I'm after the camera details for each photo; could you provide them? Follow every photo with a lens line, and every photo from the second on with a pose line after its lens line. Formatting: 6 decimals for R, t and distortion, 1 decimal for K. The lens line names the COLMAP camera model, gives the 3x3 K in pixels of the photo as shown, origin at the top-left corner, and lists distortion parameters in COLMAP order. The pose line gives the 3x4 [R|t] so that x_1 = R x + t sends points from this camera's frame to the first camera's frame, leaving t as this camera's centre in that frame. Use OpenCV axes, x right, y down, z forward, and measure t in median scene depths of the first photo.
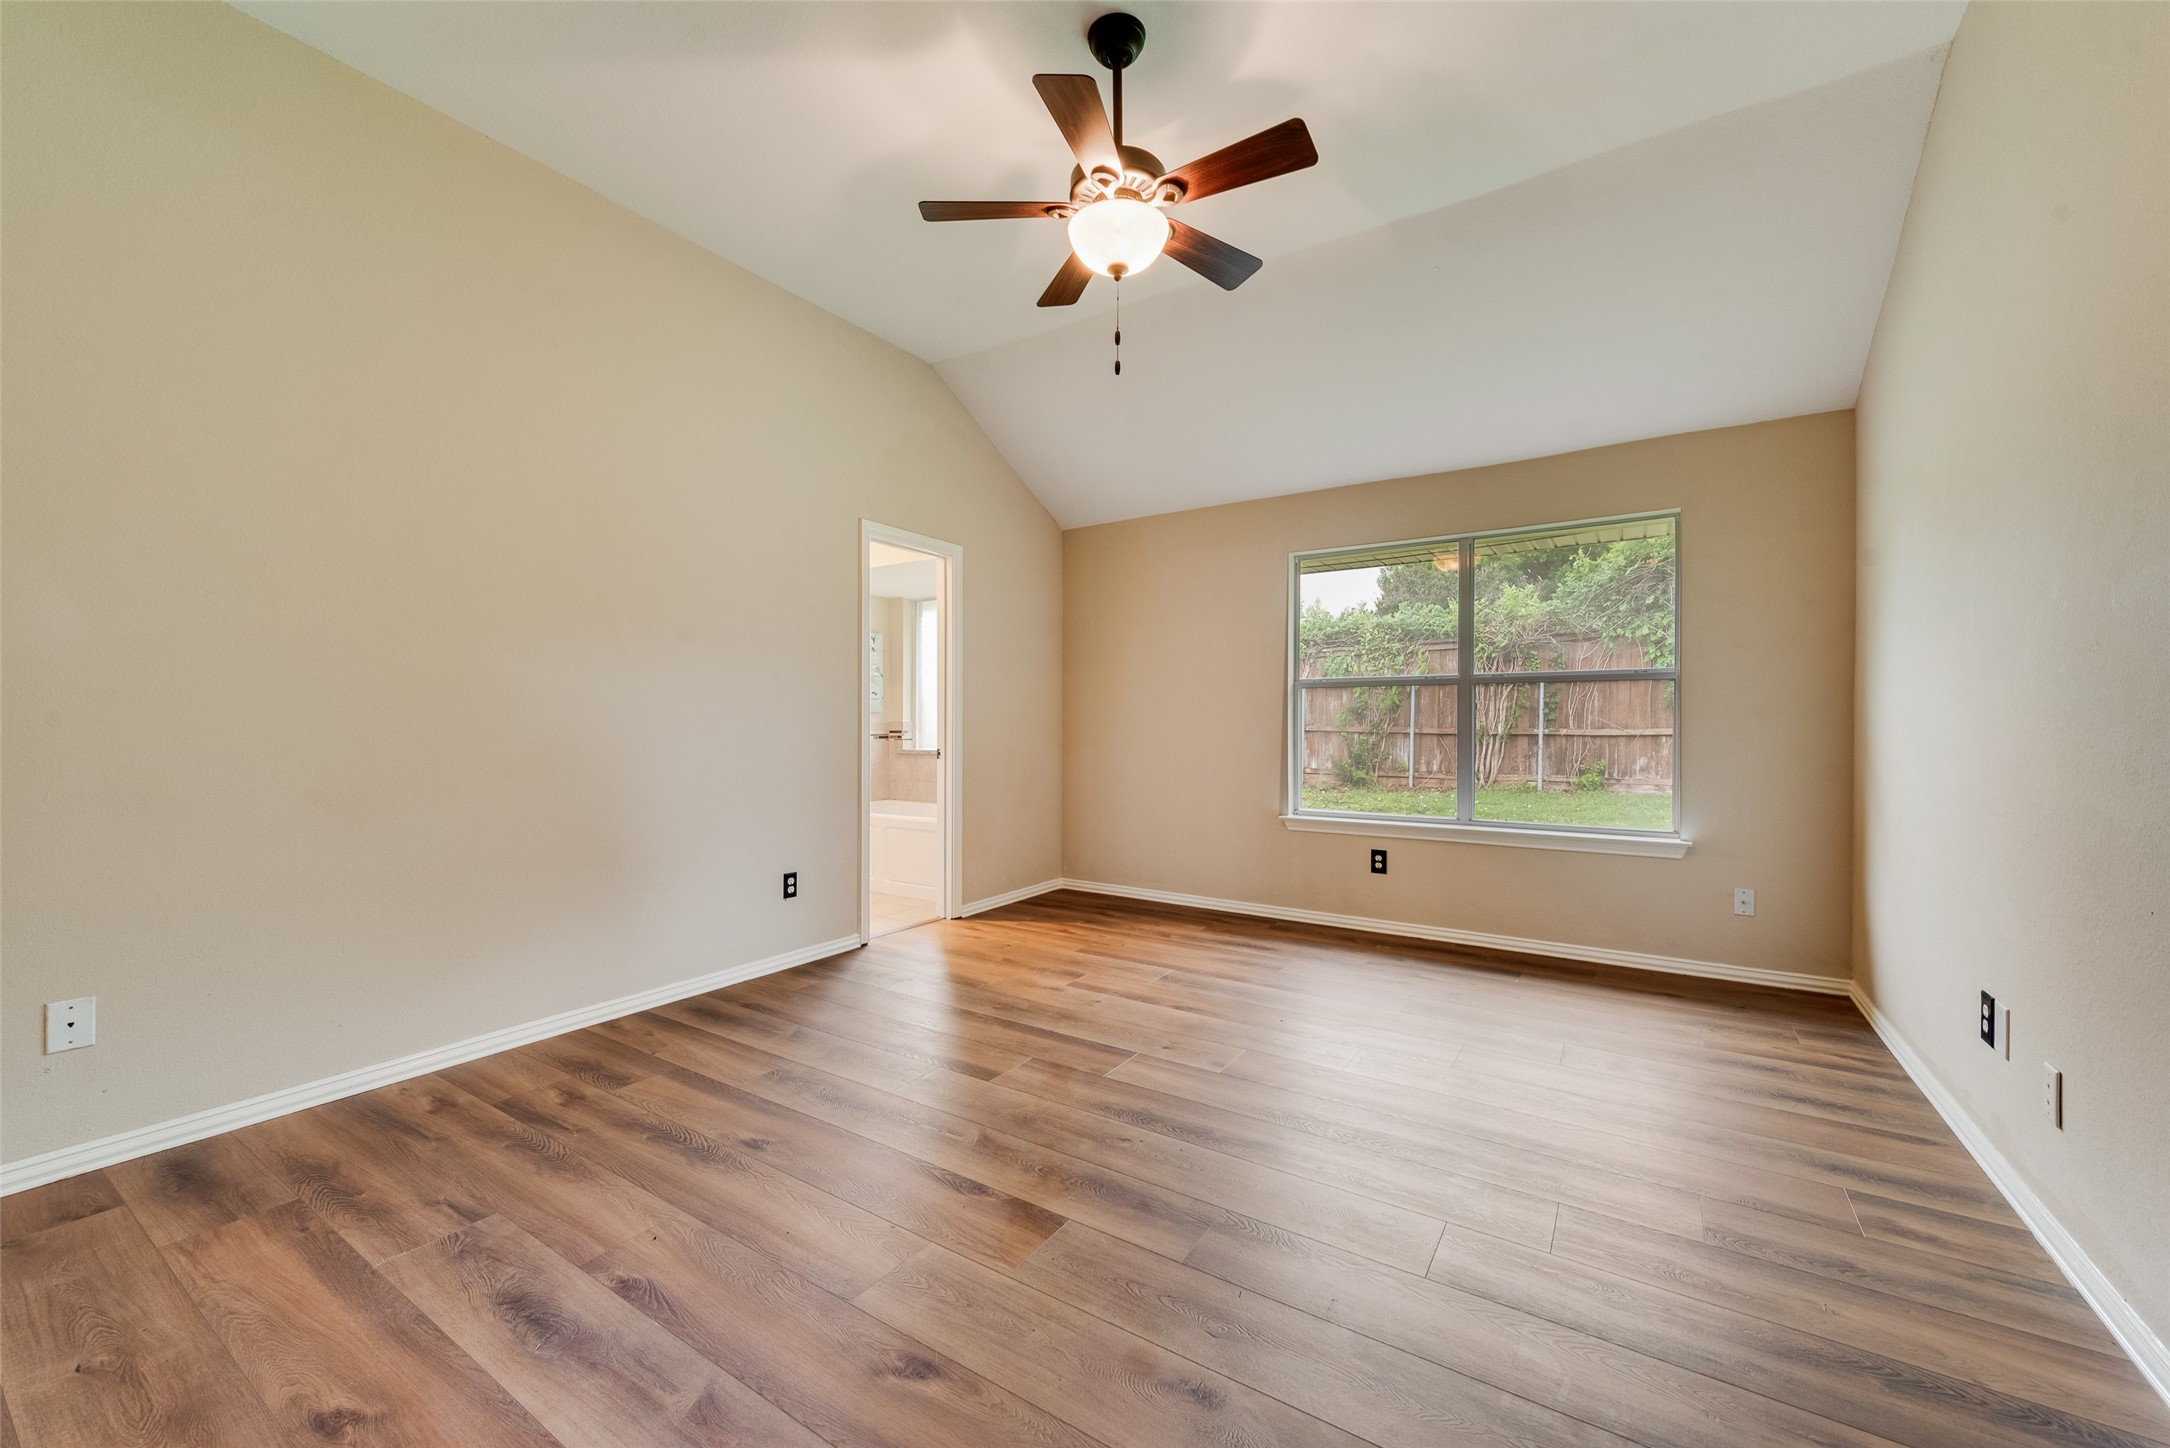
lens RADIAL K [[859.7, 0, 1081.2], [0, 859.7, 722.4], [0, 0, 1]] dist [-0.000152, -0.000013]
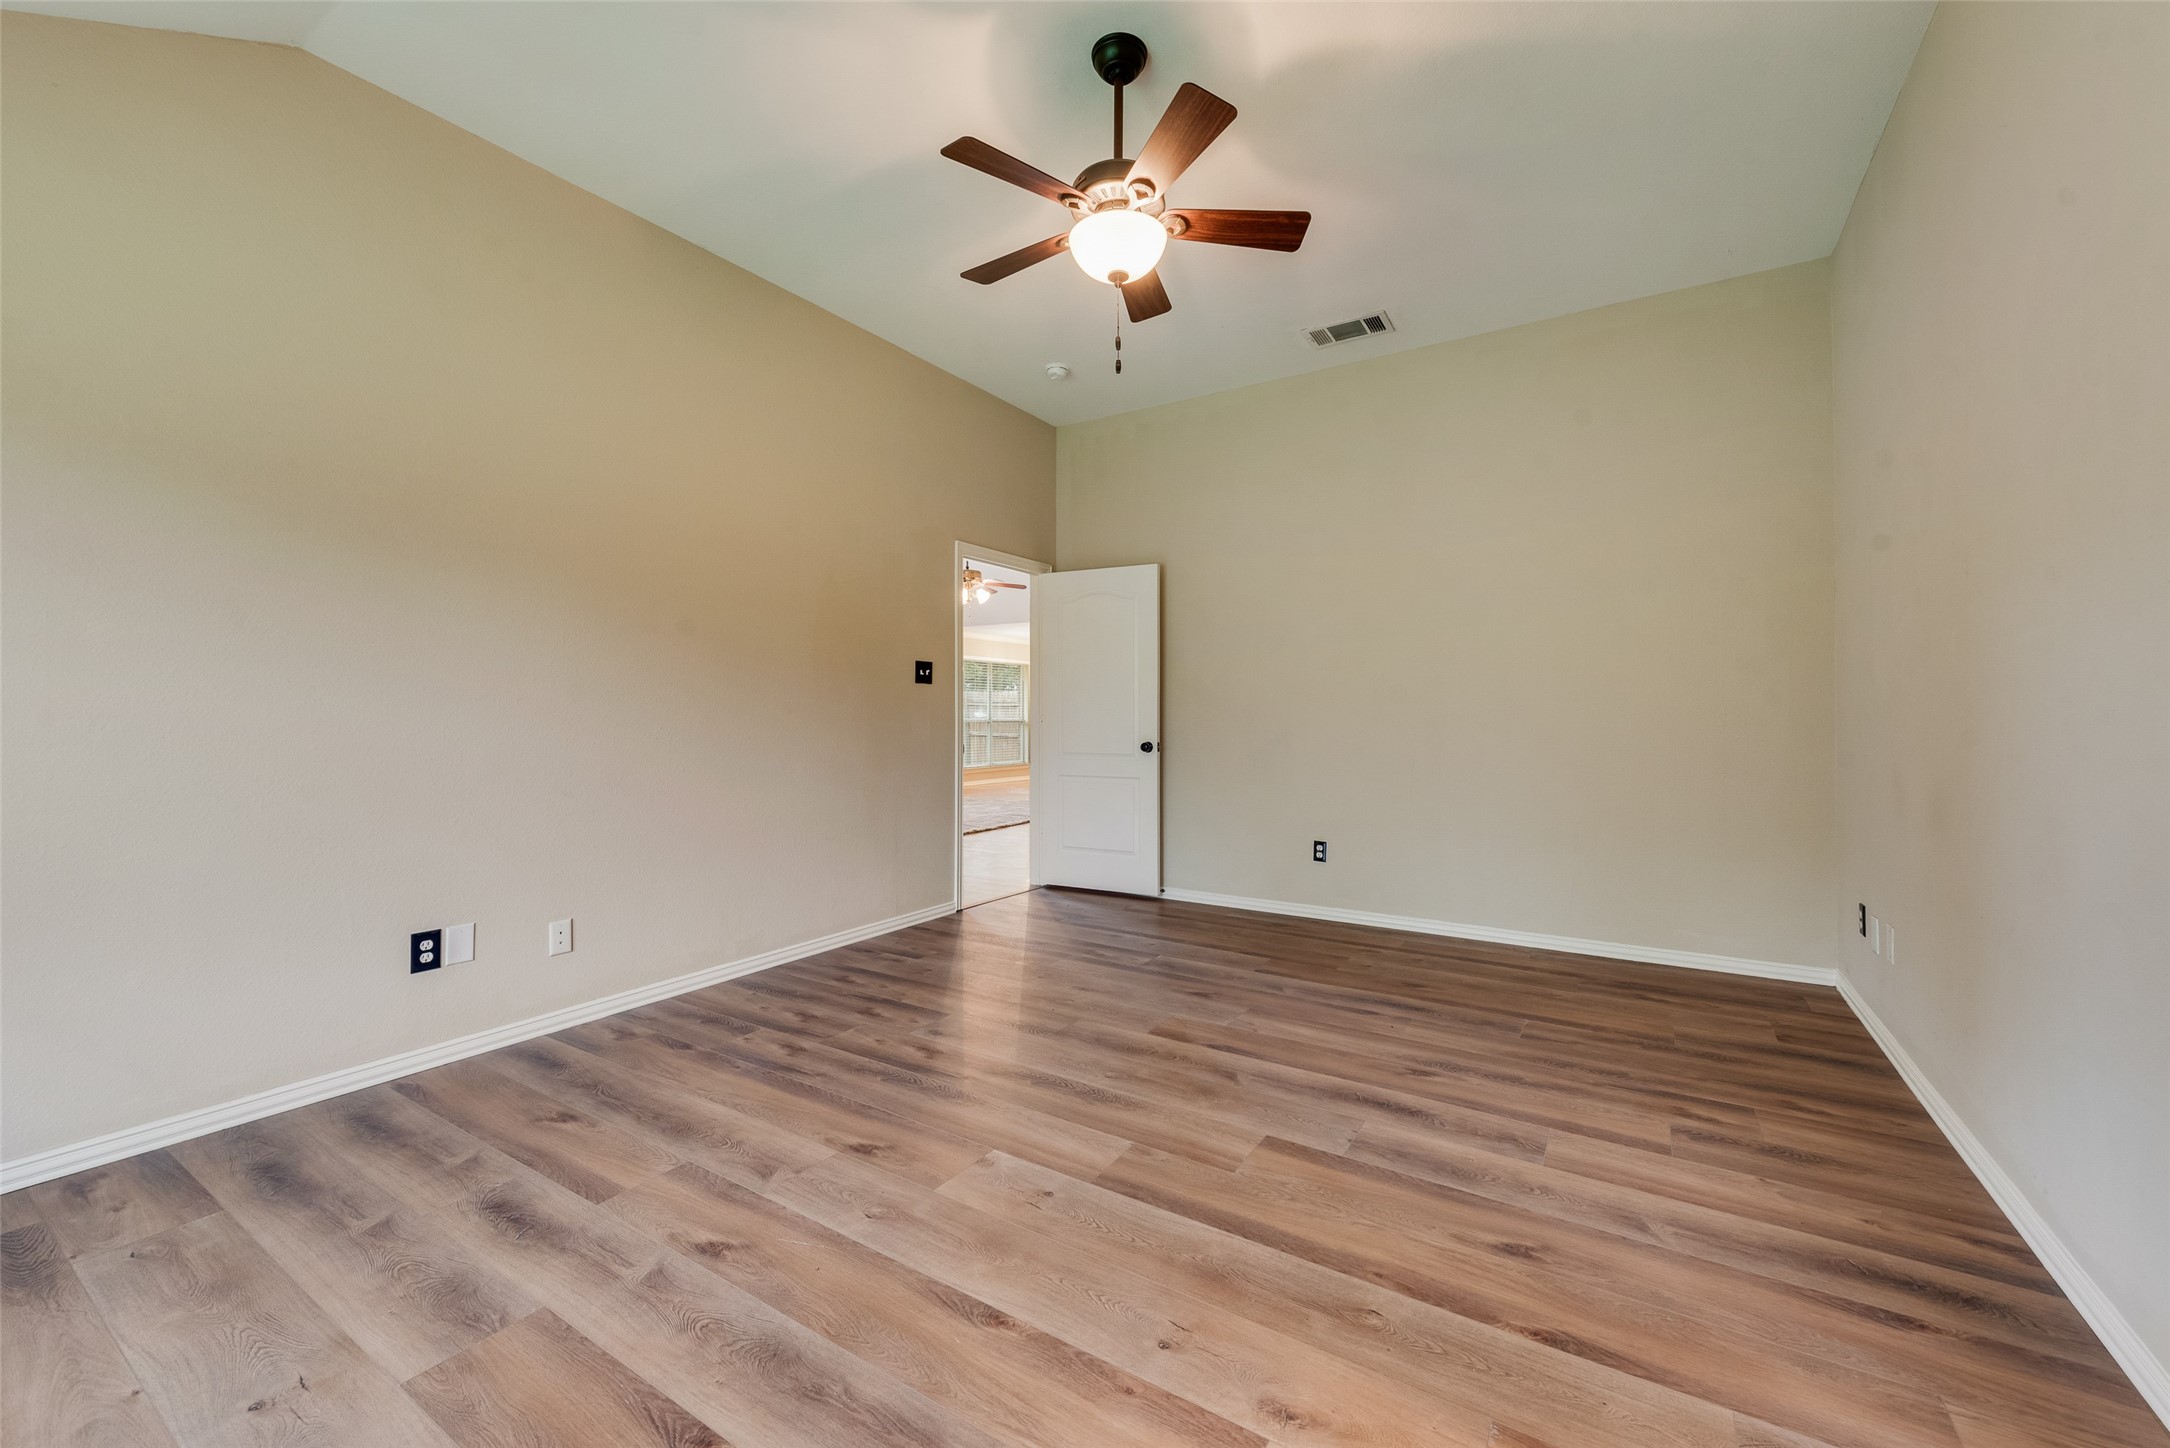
lens RADIAL K [[859.7, 0, 1085.8], [0, 859.7, 720.8], [0, 0, 1]] dist [-0.000152, -0.000013]
pose [[-0.999922, -0.003115, -0.012104, 0.095821], [-0.003177, 0.999982, 0.005092, -0.001886], [0.012088, 0.005130, -0.999914, 2.064924]]
